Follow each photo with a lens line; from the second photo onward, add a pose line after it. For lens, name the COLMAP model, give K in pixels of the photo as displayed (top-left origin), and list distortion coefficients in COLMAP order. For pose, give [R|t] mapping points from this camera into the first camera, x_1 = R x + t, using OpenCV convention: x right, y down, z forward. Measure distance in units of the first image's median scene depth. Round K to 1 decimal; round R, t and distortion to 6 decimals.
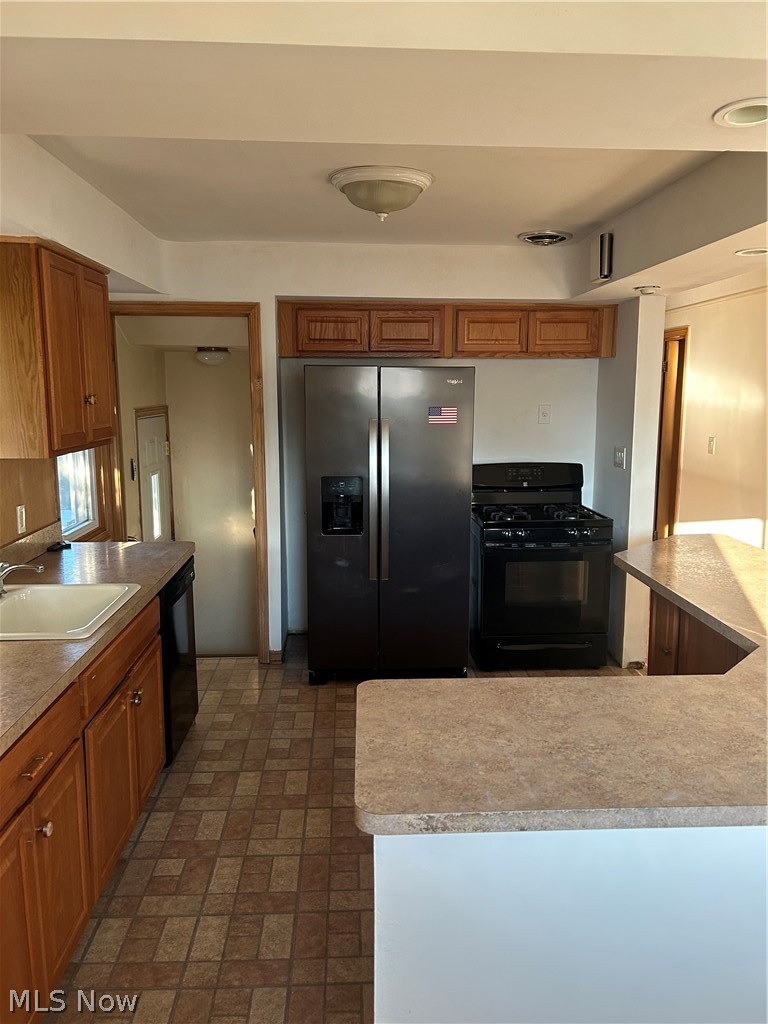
lens RADIAL K [[768.7, 0, 381.1], [0, 768.7, 508.9], [0, 0, 1]] dist [0.056804, -0.048697]
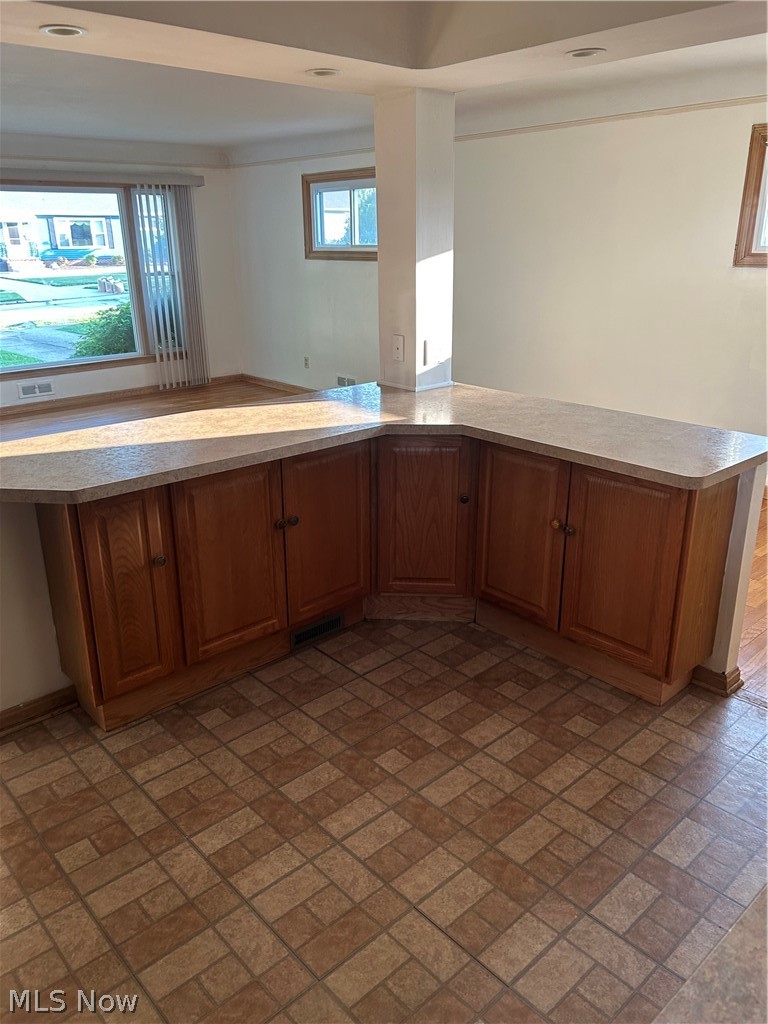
lens RADIAL K [[768.7, 0, 394.1], [0, 768.7, 505.9], [0, 0, 1]] dist [0.056804, -0.048697]
pose [[-0.645091, -0.234939, 0.727091, -0.388731], [0.137727, 0.900222, 0.413076, -0.181961], [-0.751591, 0.366612, -0.548367, 1.295560]]
